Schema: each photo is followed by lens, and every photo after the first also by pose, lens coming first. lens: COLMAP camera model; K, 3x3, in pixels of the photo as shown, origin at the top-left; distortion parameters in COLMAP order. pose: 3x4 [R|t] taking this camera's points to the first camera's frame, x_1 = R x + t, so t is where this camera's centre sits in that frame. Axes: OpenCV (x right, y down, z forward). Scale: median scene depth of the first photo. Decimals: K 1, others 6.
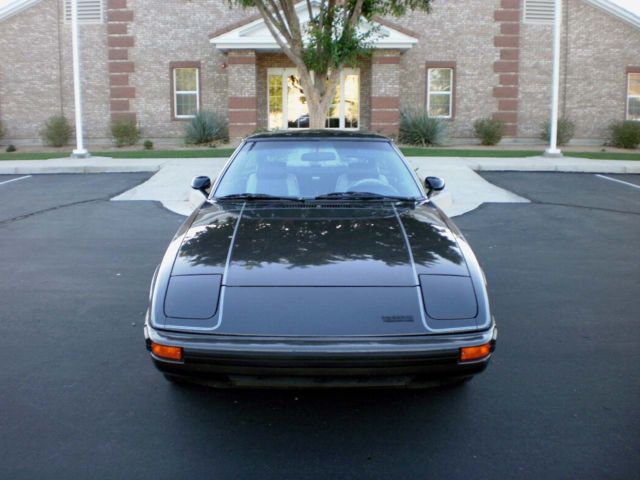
lens RADIAL K [[686.5, 0, 305.3], [0, 686.5, 238.5], [0, 0, 1]] dist [-0.047431, -0.209926]
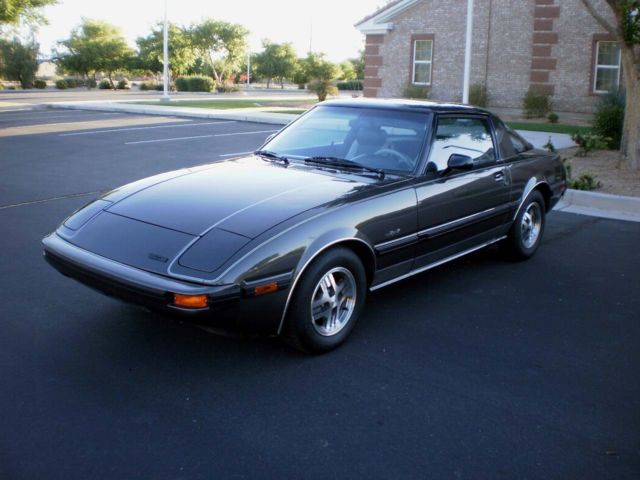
lens RADIAL K [[686.5, 0, 305.3], [0, 686.5, 238.5], [0, 0, 1]] dist [-0.047431, -0.209926]
pose [[0.754043, 0.169214, -0.634654, 0.136285], [-0.142606, 0.985373, 0.093292, -0.007633], [0.641158, 0.020160, 0.767144, 0.036077]]
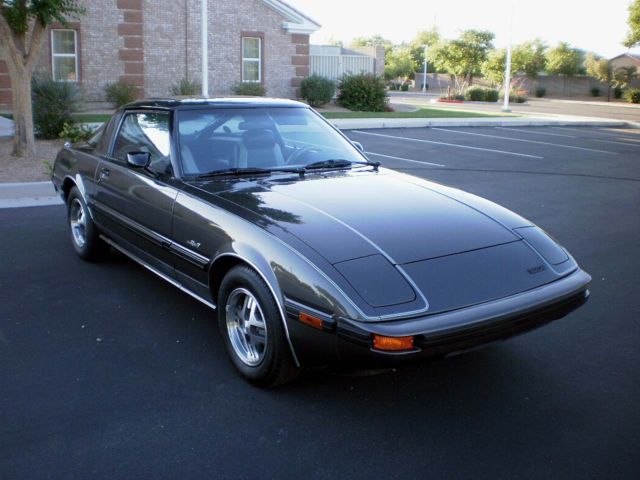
lens RADIAL K [[686.5, 0, 305.3], [0, 686.5, 238.5], [0, 0, 1]] dist [-0.047431, -0.209926]
pose [[0.807469, -0.119566, 0.577666, -0.107405], [0.088088, 0.992704, 0.082341, -0.008444], [-0.583296, -0.015603, 0.812110, 0.040644]]
